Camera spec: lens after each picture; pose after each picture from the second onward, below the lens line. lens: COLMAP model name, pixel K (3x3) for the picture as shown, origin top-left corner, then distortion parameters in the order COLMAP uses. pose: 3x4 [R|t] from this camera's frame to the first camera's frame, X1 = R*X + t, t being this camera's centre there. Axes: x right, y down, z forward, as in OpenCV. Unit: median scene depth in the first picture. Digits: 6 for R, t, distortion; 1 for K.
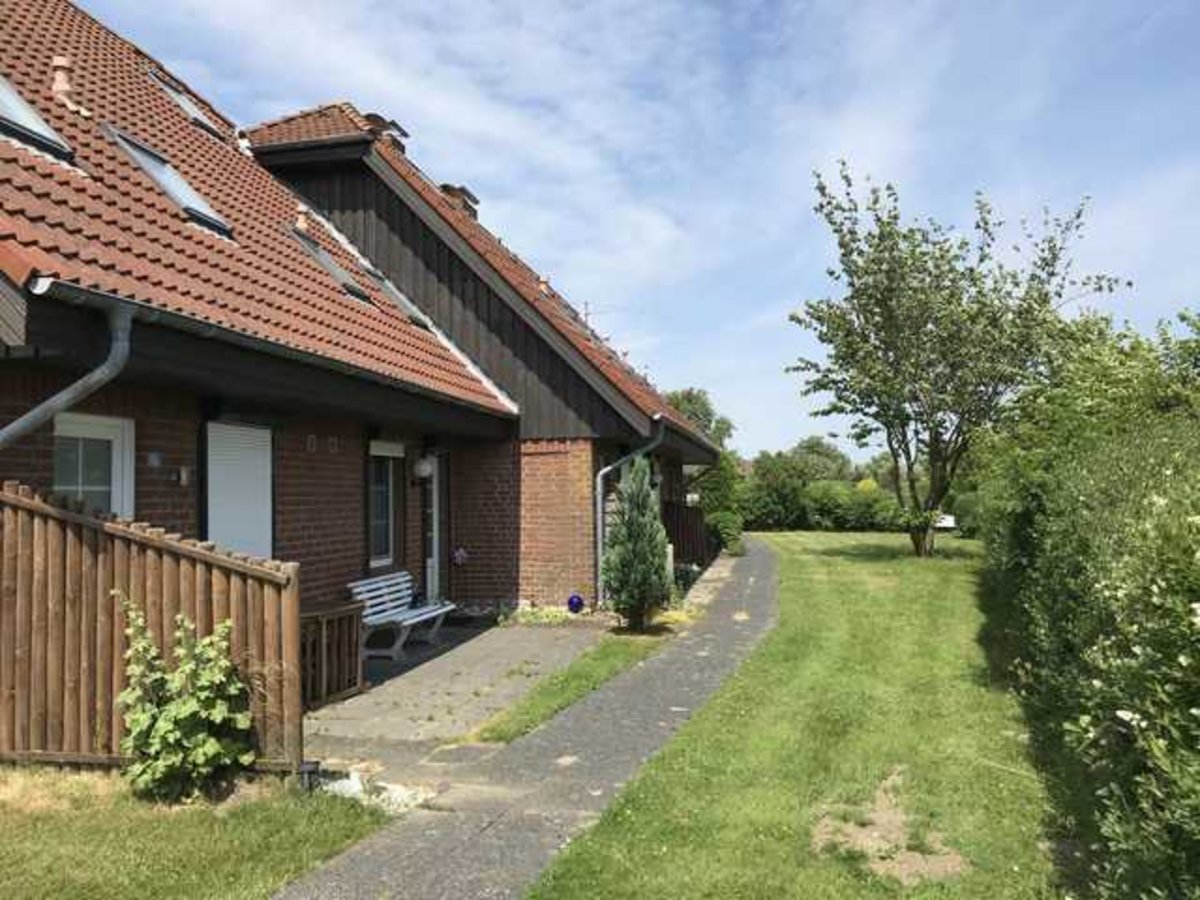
lens RADIAL K [[979.7, 0, 600.0], [0, 979.7, 450.0], [0, 0, 1]] dist [0.216310, 0.000055]
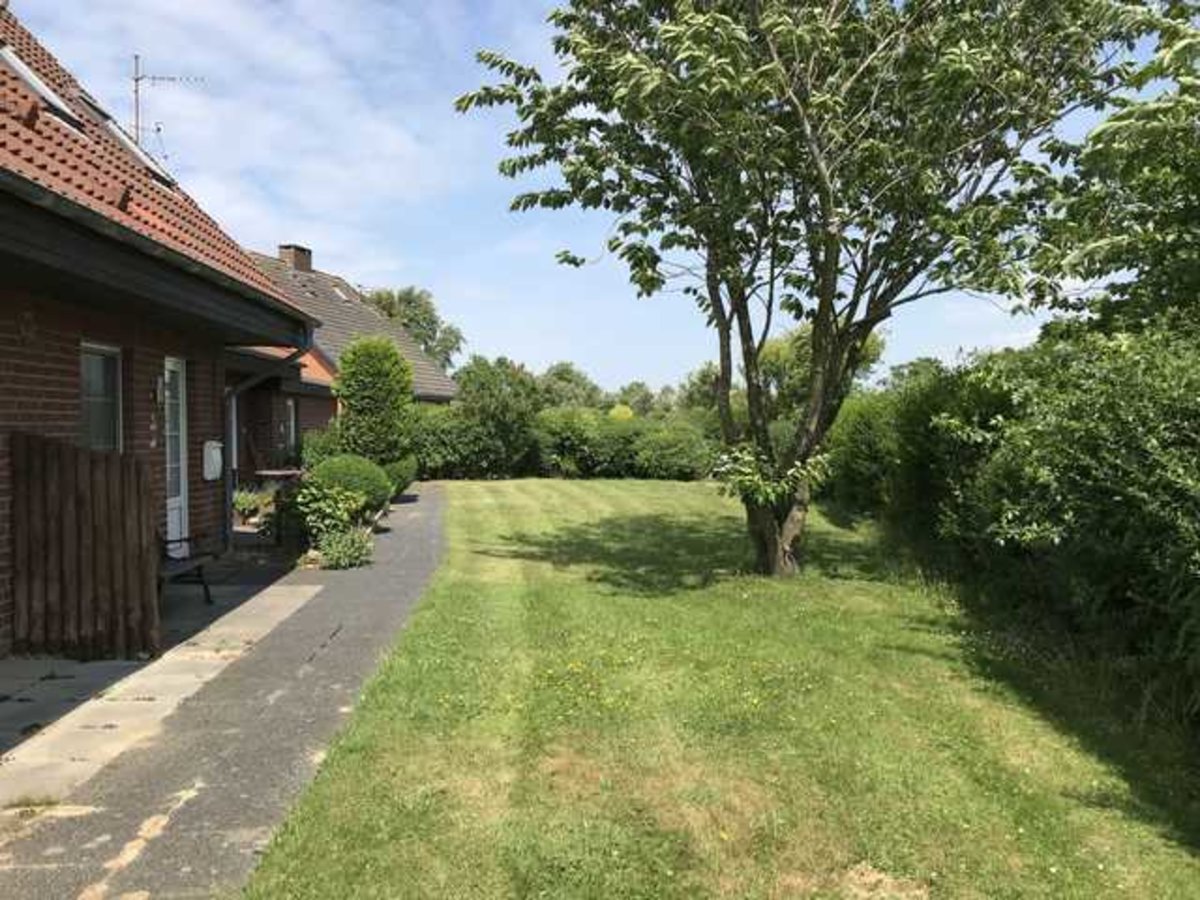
lens RADIAL K [[979.7, 0, 600.0], [0, 979.7, 450.0], [0, 0, 1]] dist [0.216310, 0.000055]
pose [[0.969257, 0.007386, 0.245938, 0.085368], [-0.024987, 0.997336, 0.068525, 0.016664], [-0.244777, -0.072564, 0.966860, 0.349564]]
